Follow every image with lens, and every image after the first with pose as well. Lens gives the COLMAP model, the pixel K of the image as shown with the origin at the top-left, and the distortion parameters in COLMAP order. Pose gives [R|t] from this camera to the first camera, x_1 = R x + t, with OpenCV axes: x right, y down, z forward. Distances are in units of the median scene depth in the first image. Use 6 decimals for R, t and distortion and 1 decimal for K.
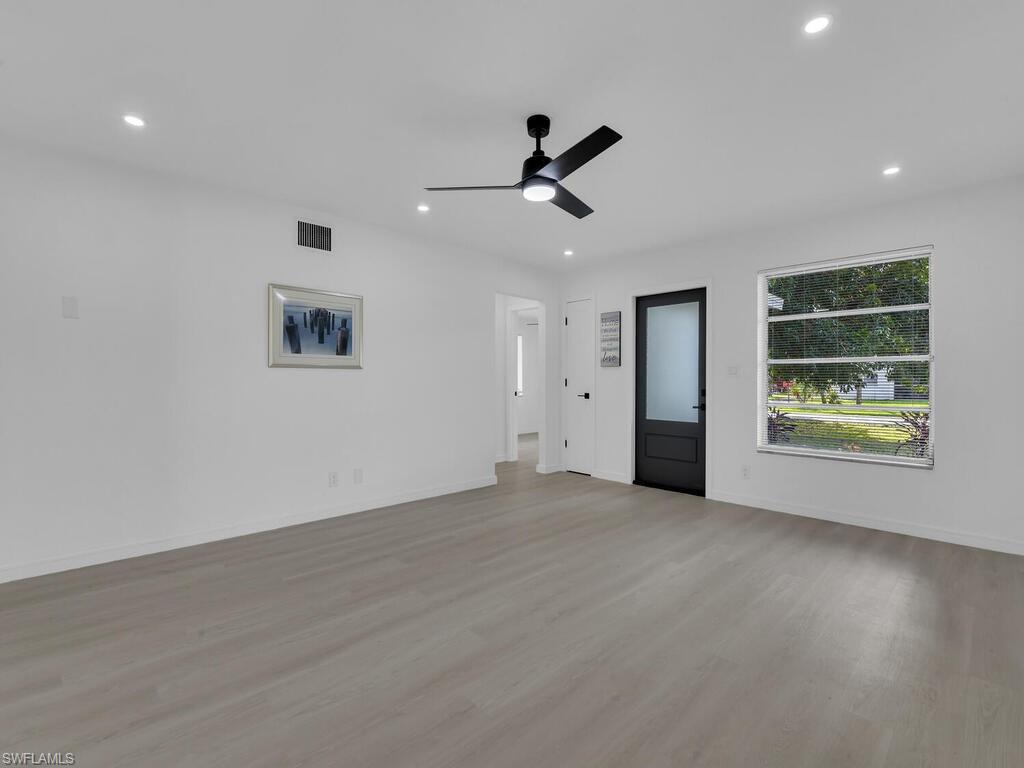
lens RADIAL K [[464.1, 0, 511.1], [0, 464.1, 388.5], [0, 0, 1]] dist [0.000968, -0.000856]
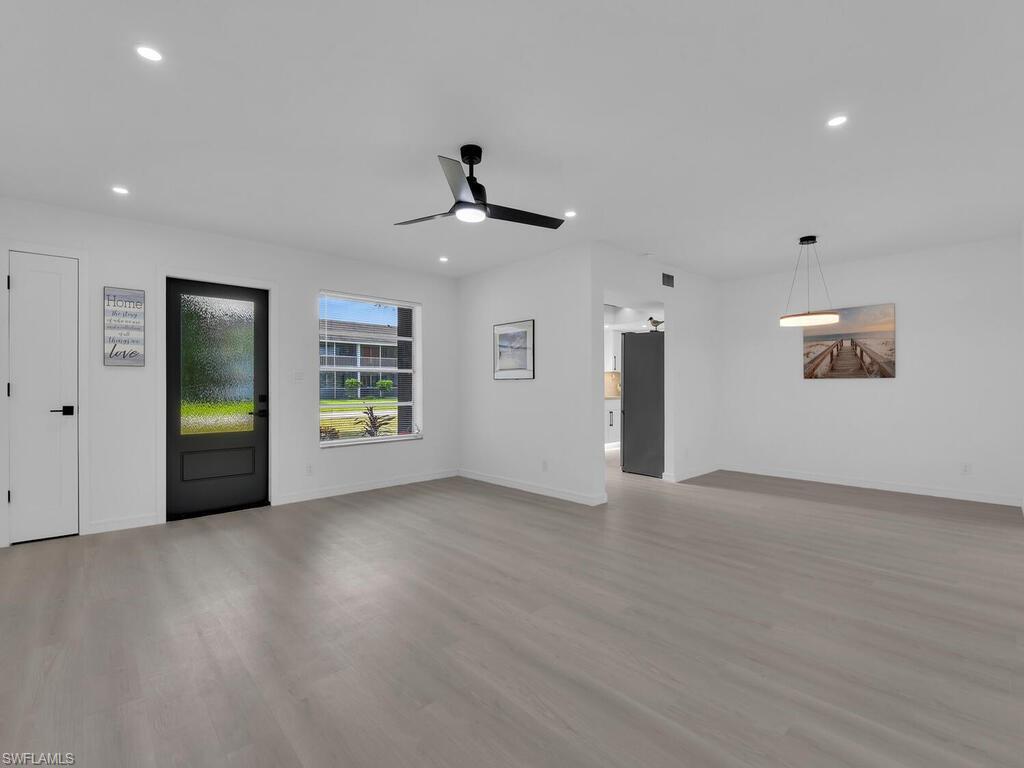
lens RADIAL K [[464.1, 0, 511.1], [0, 464.1, 388.5], [0, 0, 1]] dist [0.000968, -0.000856]
pose [[0.022522, -0.006562, 0.999725, -0.617376], [0.018815, 0.999804, 0.006139, -0.008880], [-0.999569, 0.018671, 0.022641, 0.527967]]
